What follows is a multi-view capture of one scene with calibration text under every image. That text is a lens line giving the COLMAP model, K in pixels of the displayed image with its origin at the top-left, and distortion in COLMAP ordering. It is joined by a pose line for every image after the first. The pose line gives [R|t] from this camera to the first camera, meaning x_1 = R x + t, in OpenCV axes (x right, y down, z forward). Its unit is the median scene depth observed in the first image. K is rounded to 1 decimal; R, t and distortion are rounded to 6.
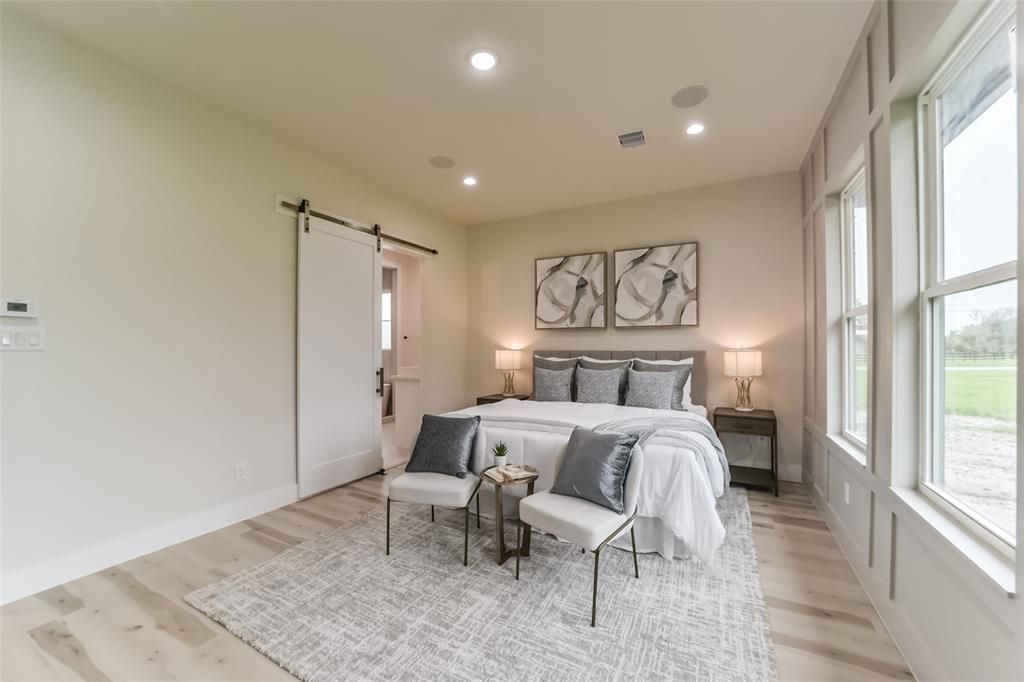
lens RADIAL K [[394.8, 0, 511.7], [0, 394.8, 344.7], [0, 0, 1]] dist [-0.023138, 0.010235]
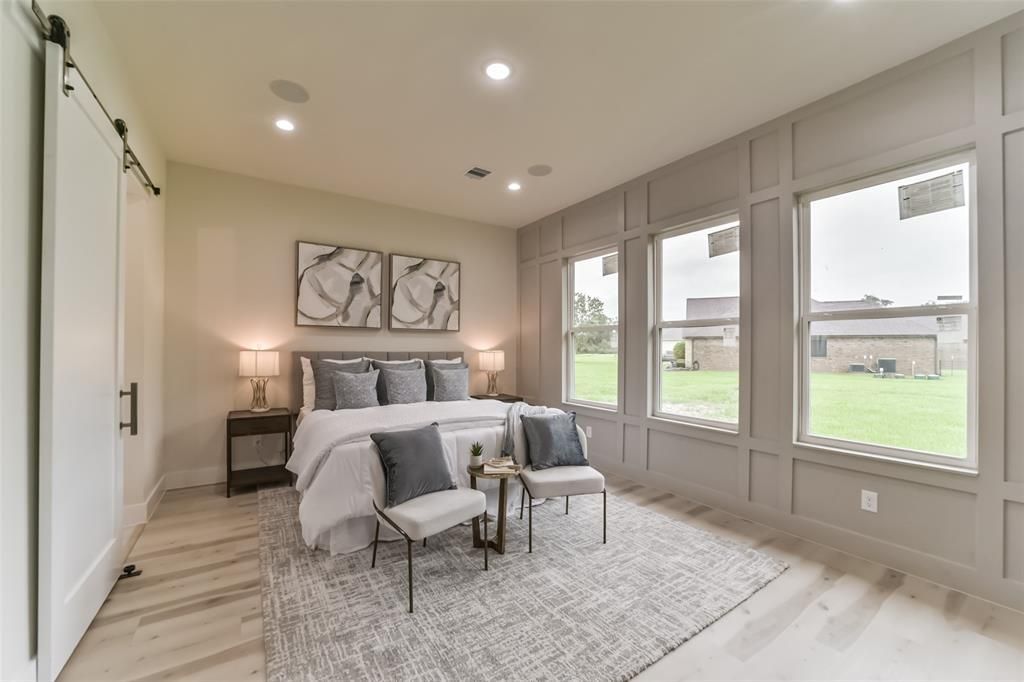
lens RADIAL K [[394.8, 0, 511.7], [0, 394.8, 344.7], [0, 0, 1]] dist [-0.023138, 0.010235]
pose [[0.486705, 0.013998, 0.873454, -0.499413], [-0.011372, 0.999888, -0.009687, 0.003604], [-0.873492, -0.005218, 0.486810, 0.245217]]
